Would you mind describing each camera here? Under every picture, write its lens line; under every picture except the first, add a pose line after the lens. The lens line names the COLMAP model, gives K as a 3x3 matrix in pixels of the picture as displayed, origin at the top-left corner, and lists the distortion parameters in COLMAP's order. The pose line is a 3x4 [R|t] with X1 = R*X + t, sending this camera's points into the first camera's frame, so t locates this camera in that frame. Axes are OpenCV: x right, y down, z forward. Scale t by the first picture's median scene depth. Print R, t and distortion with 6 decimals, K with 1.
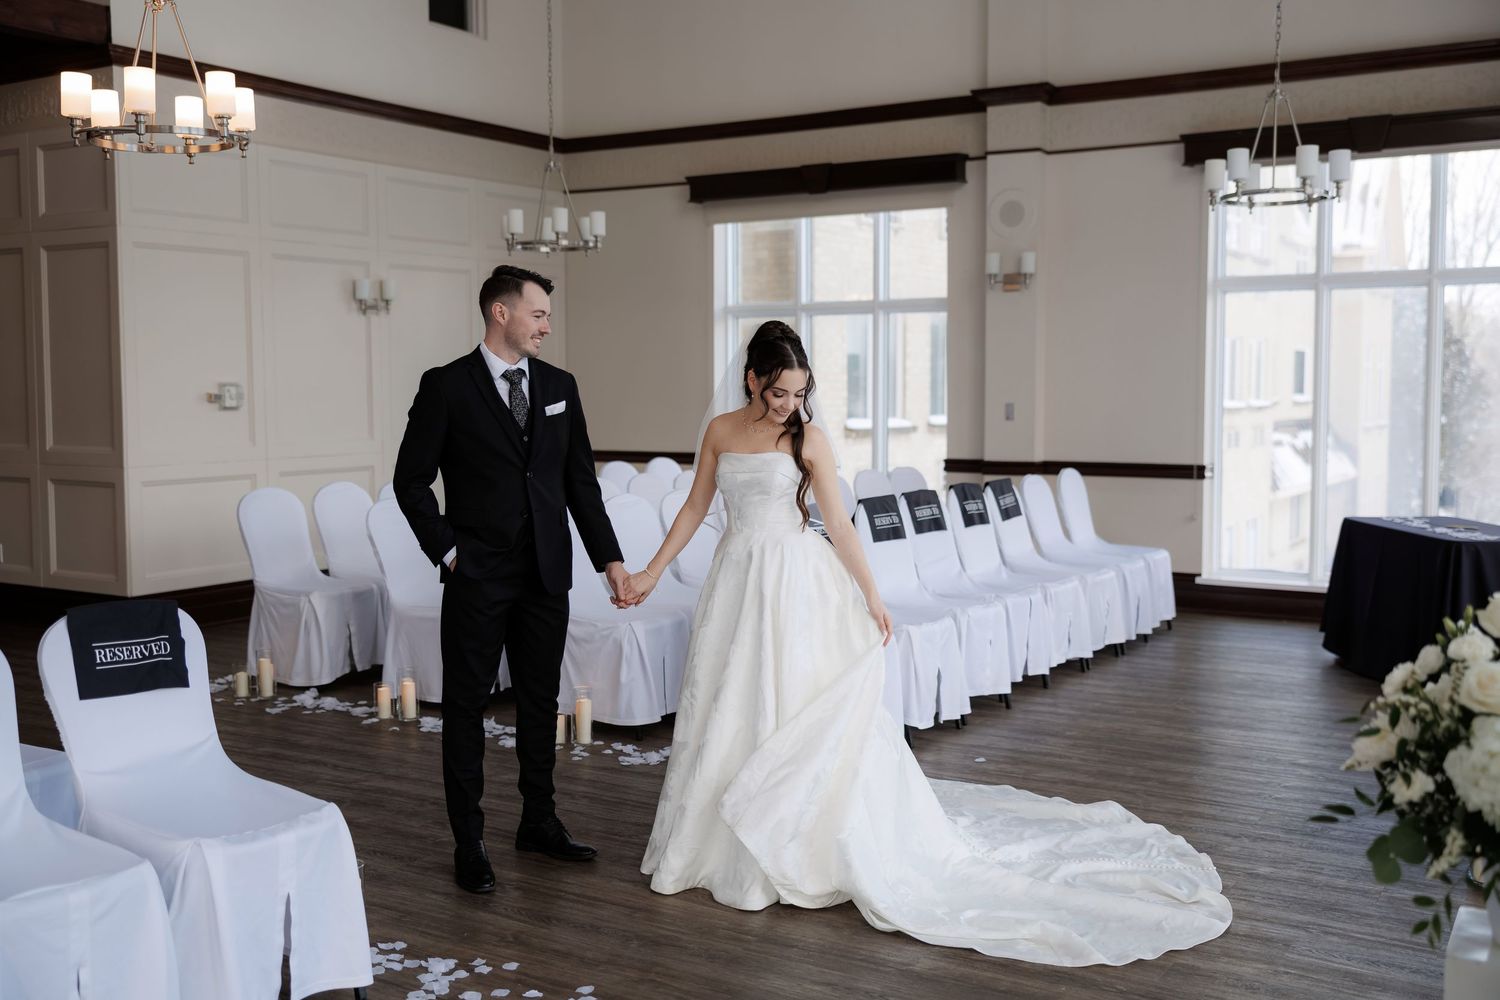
lens RADIAL K [[1509.1, 0, 750.0], [0, 1509.1, 500.0], [0, 0, 1]] dist [0.002024, 0.024880]
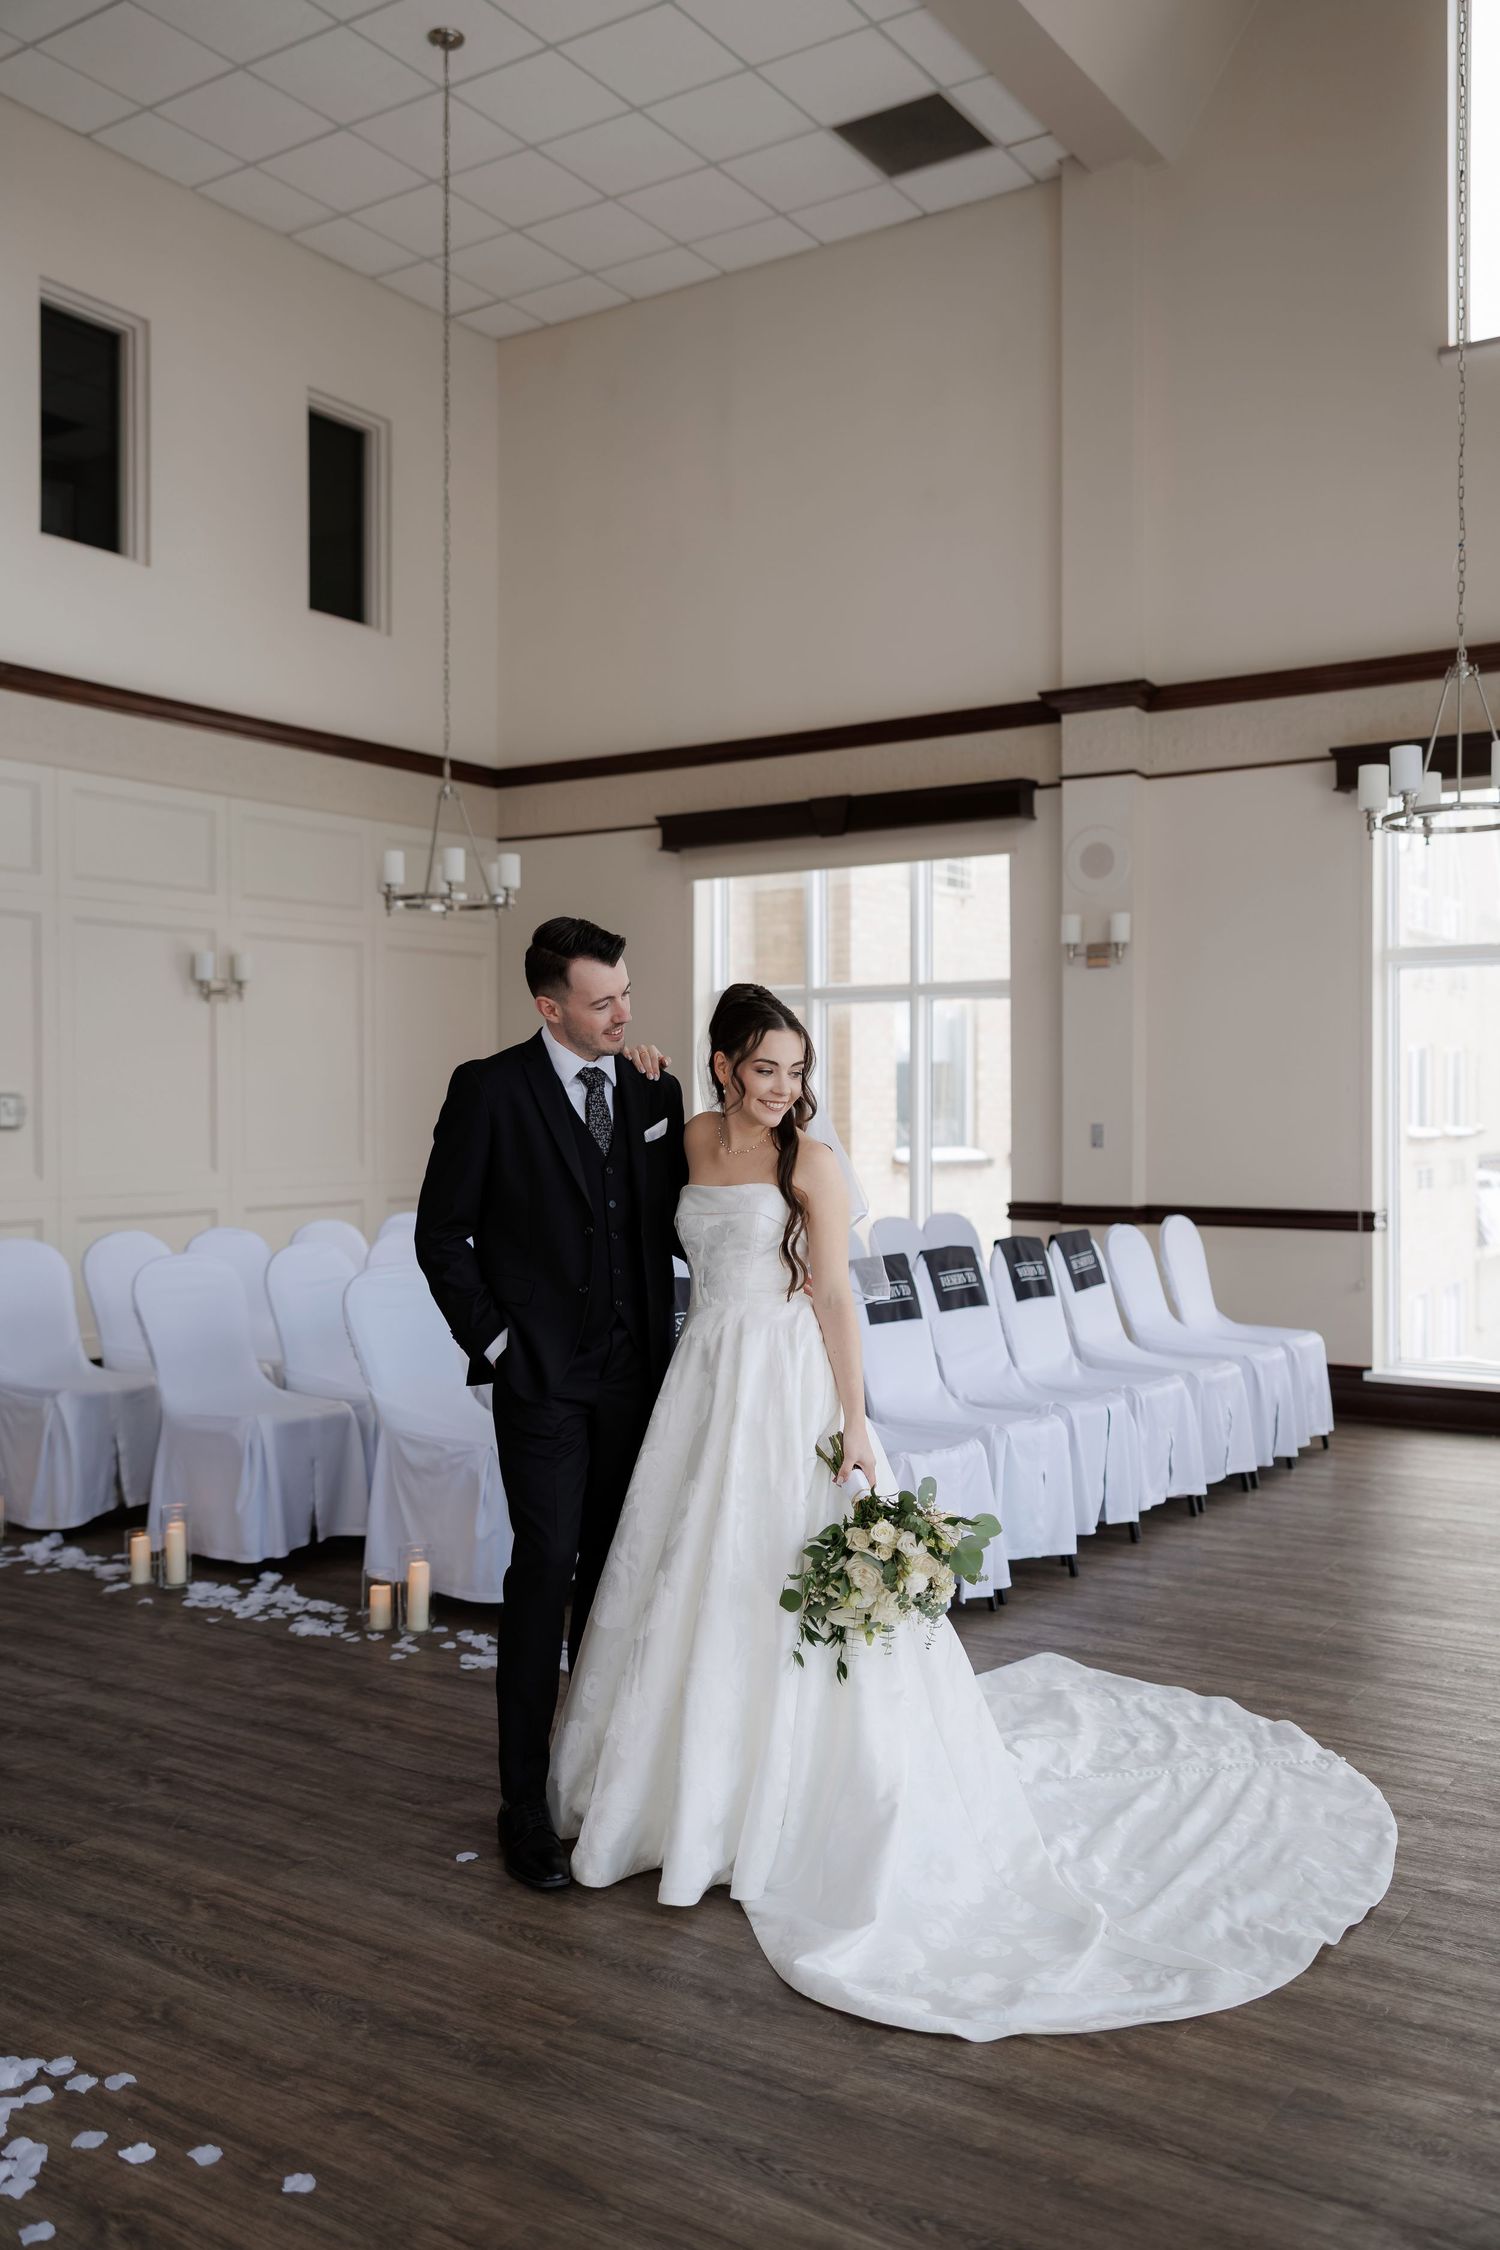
lens RADIAL K [[1916.8, 0, 739.5], [0, 1916.8, 1124.0], [0, 0, 1]] dist [-0.007299, 0.016911]
pose [[0.999371, 0.002010, -0.035394, 0.050137], [-0.004410, 0.997684, -0.067871, -0.002684], [0.035175, 0.067984, 0.997066, 0.129920]]
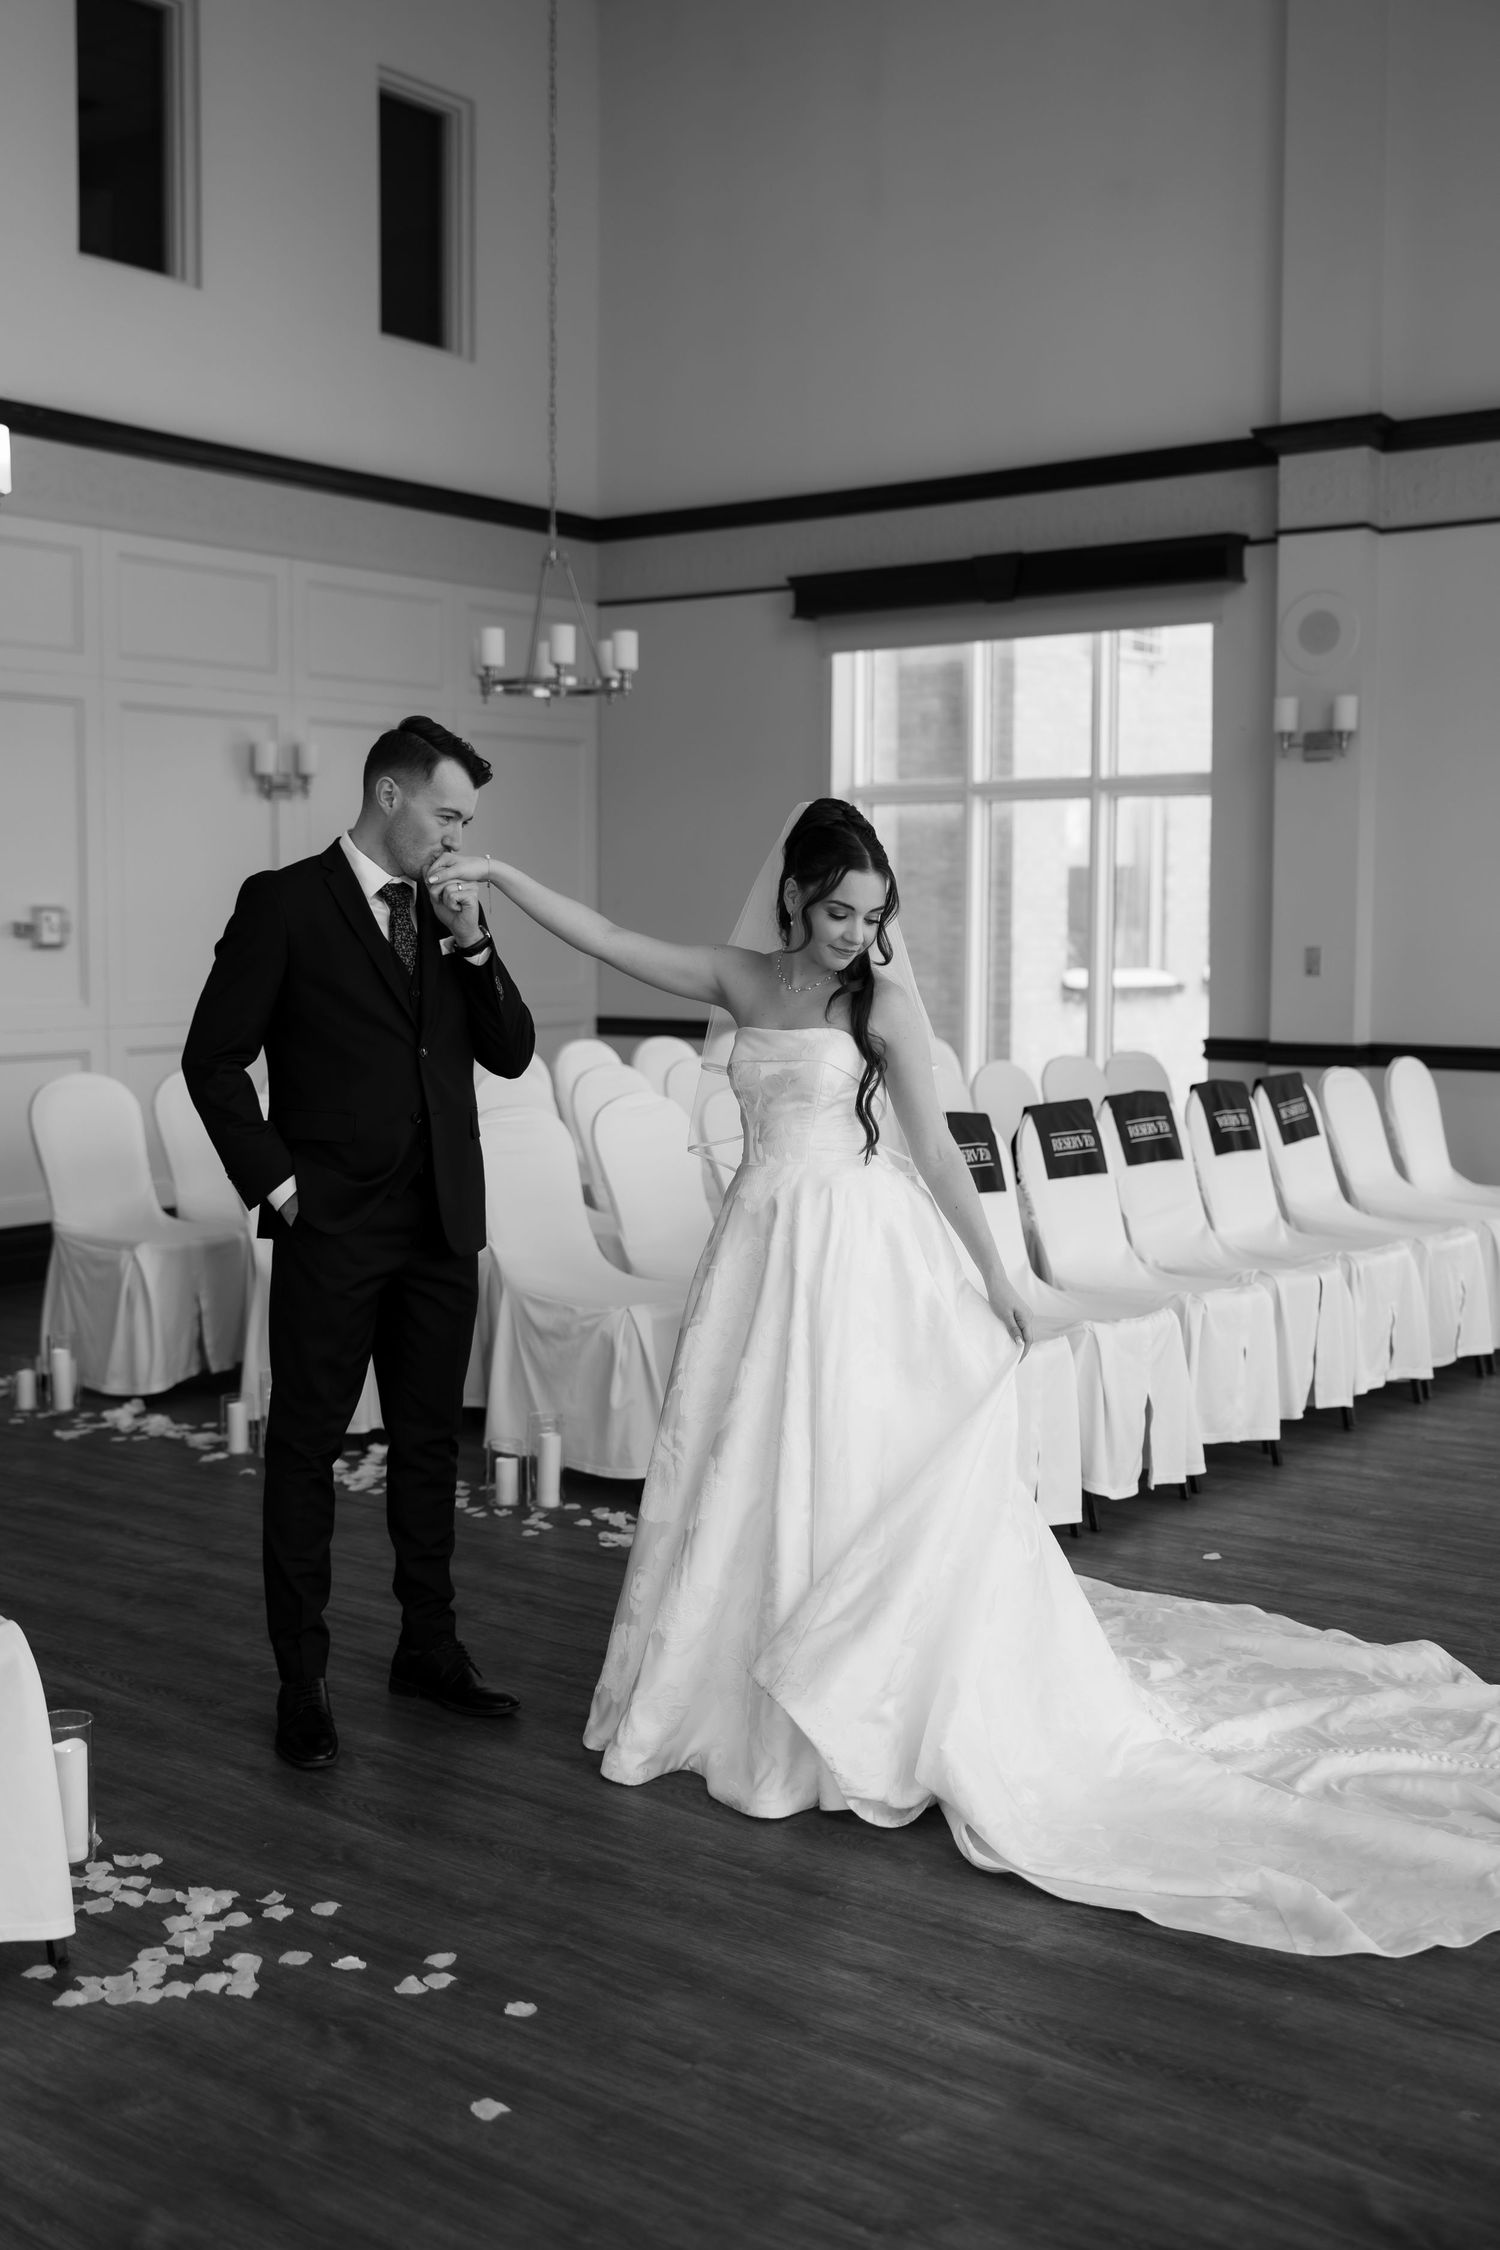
lens RADIAL K [[2375.2, 0, 711.9], [0, 2375.2, 1067.9], [0, 0, 1]] dist [-0.013037, 0.023022]
pose [[0.995136, 0.012062, -0.097769, 0.038102], [-0.013219, 0.999850, -0.011196, -0.003204], [0.097619, 0.012434, 0.995146, 0.052380]]
